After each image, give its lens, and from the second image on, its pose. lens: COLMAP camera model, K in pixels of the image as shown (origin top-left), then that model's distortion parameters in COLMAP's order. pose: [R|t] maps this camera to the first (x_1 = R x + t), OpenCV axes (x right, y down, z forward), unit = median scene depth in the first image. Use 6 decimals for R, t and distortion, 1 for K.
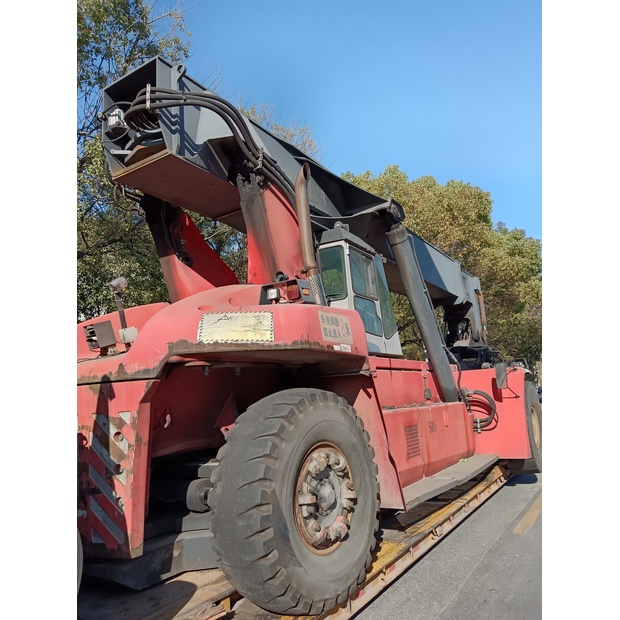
lens RADIAL K [[490.2, 0, 295.9], [0, 490.2, 307.2], [0, 0, 1]] dist [0.062902, -0.147338]
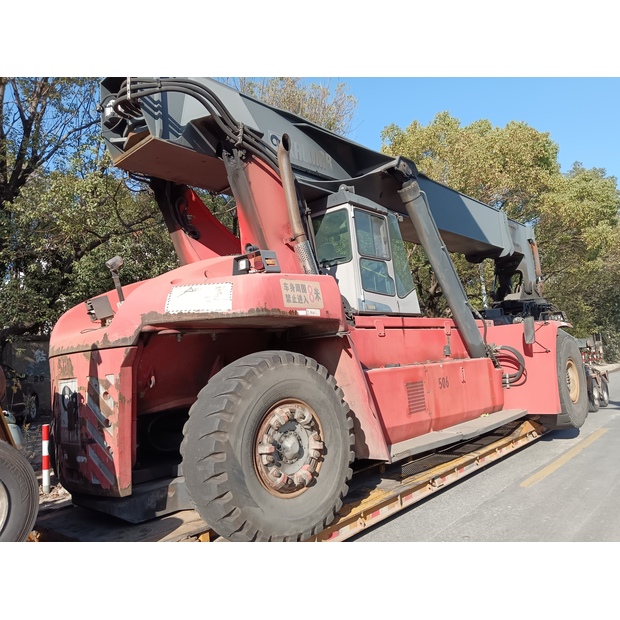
lens RADIAL K [[490.2, 0, 295.9], [0, 490.2, 307.2], [0, 0, 1]] dist [0.062902, -0.147338]
pose [[0.985191, -0.037849, -0.167230, 0.214838], [0.051717, 0.995503, 0.079363, -0.012485], [0.163474, -0.086837, 0.982719, -0.044307]]
